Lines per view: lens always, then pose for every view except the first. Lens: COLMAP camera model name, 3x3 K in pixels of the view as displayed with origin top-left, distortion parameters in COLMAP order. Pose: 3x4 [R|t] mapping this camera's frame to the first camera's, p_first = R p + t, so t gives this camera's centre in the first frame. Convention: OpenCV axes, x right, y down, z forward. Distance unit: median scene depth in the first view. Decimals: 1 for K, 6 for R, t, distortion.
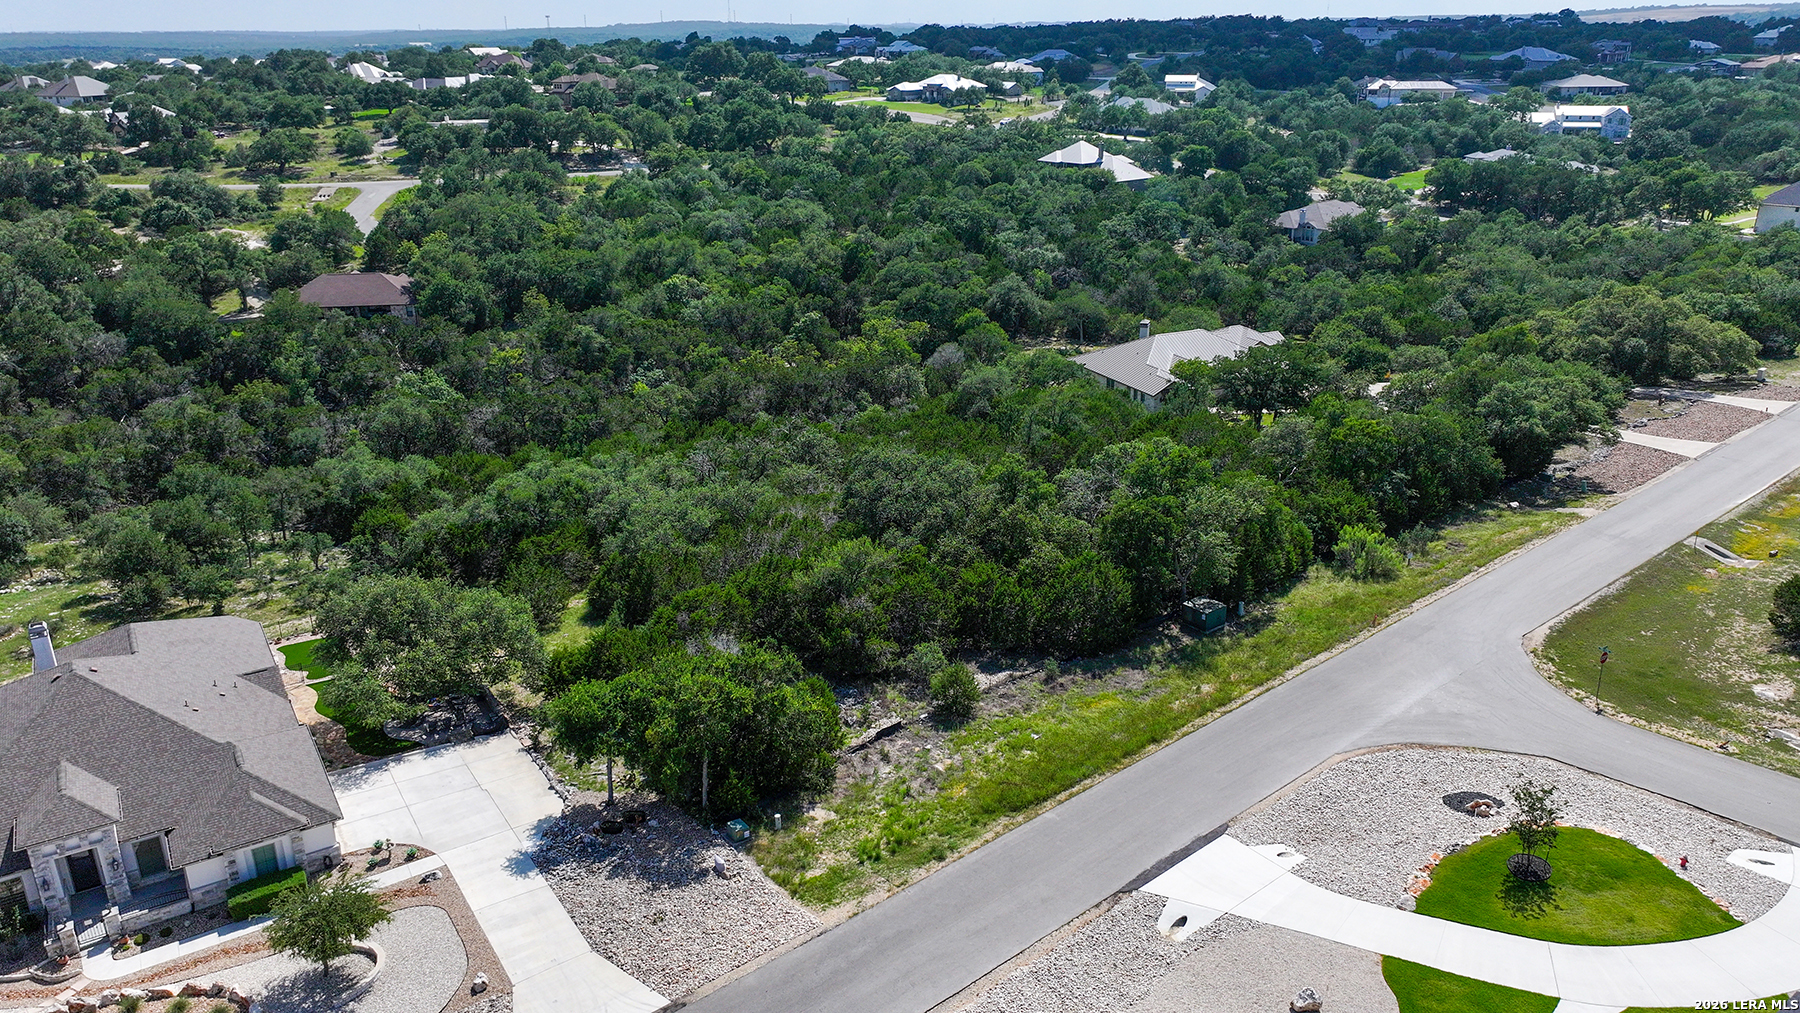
lens RADIAL K [[1255.6, 0, 900.0], [0, 1255.6, 506.5], [0, 0, 1]] dist [0.002532, 0.005850]
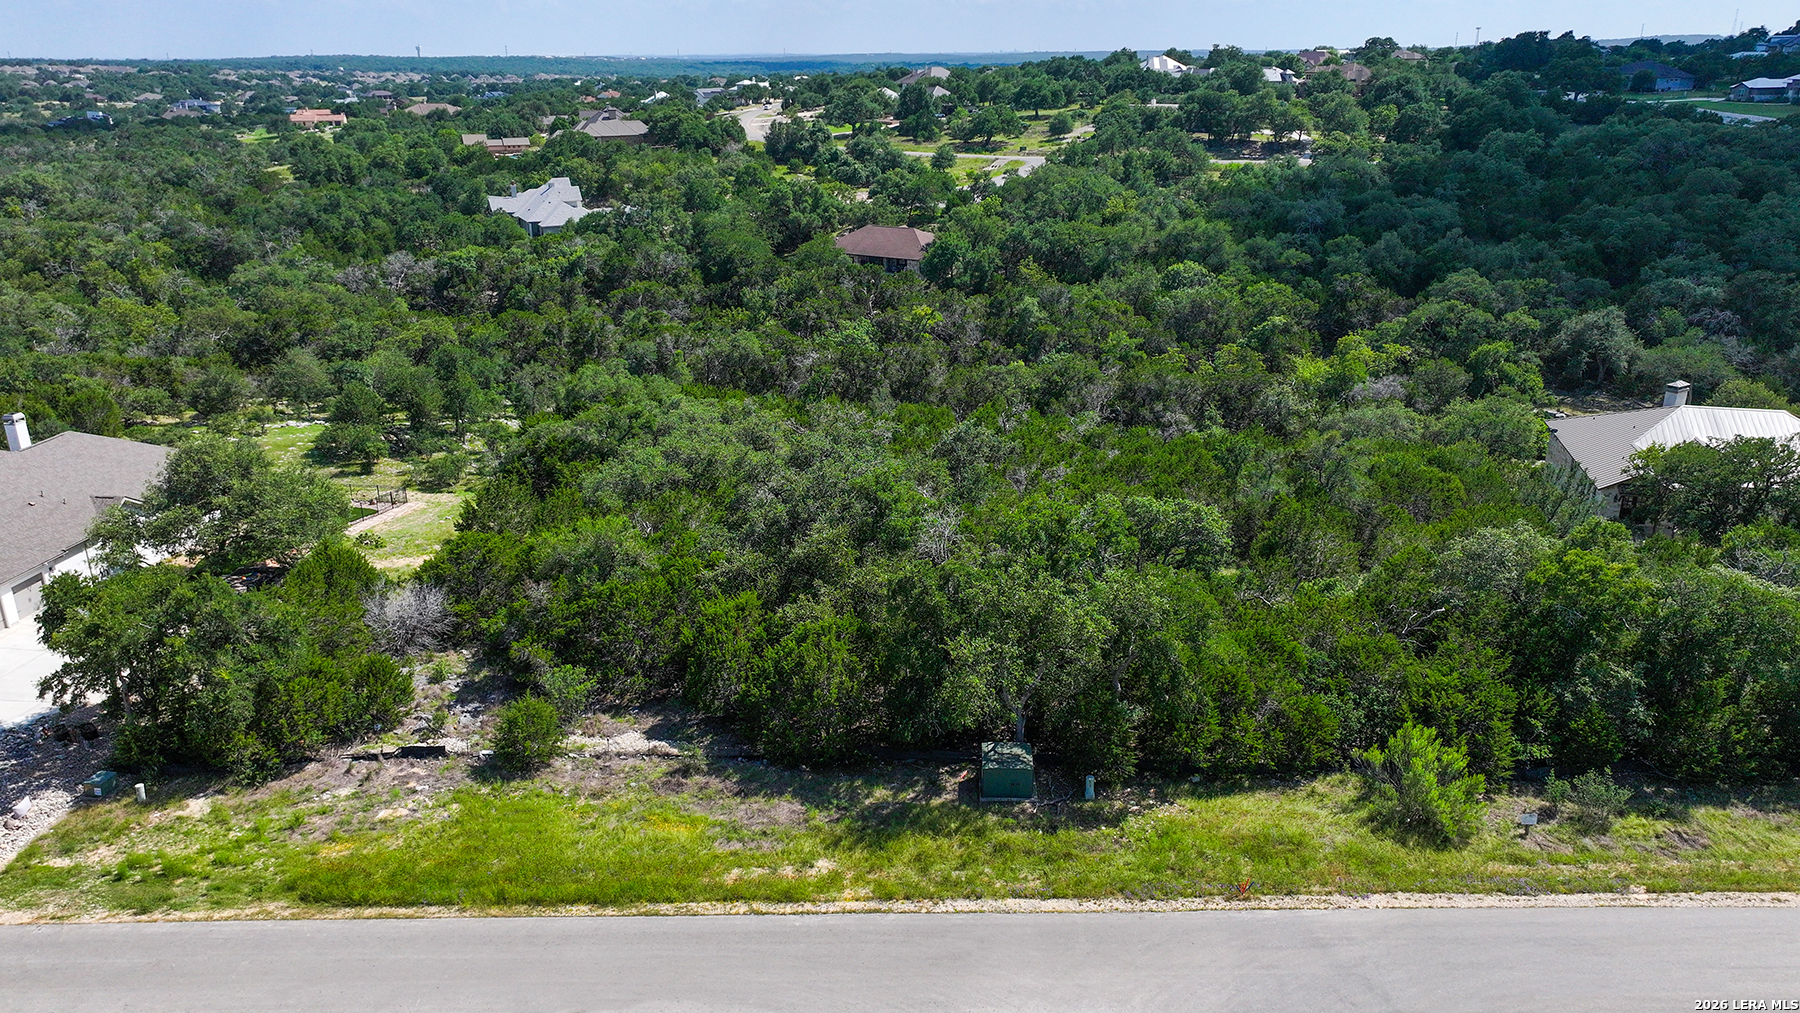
lens RADIAL K [[1255.6, 0, 900.0], [0, 1255.6, 506.5], [0, 0, 1]] dist [0.002532, 0.005850]
pose [[0.775912, 0.219539, -0.591408, 0.599347], [-0.227281, 0.971817, 0.062565, -0.075549], [0.588476, 0.085871, 0.803942, 0.514529]]
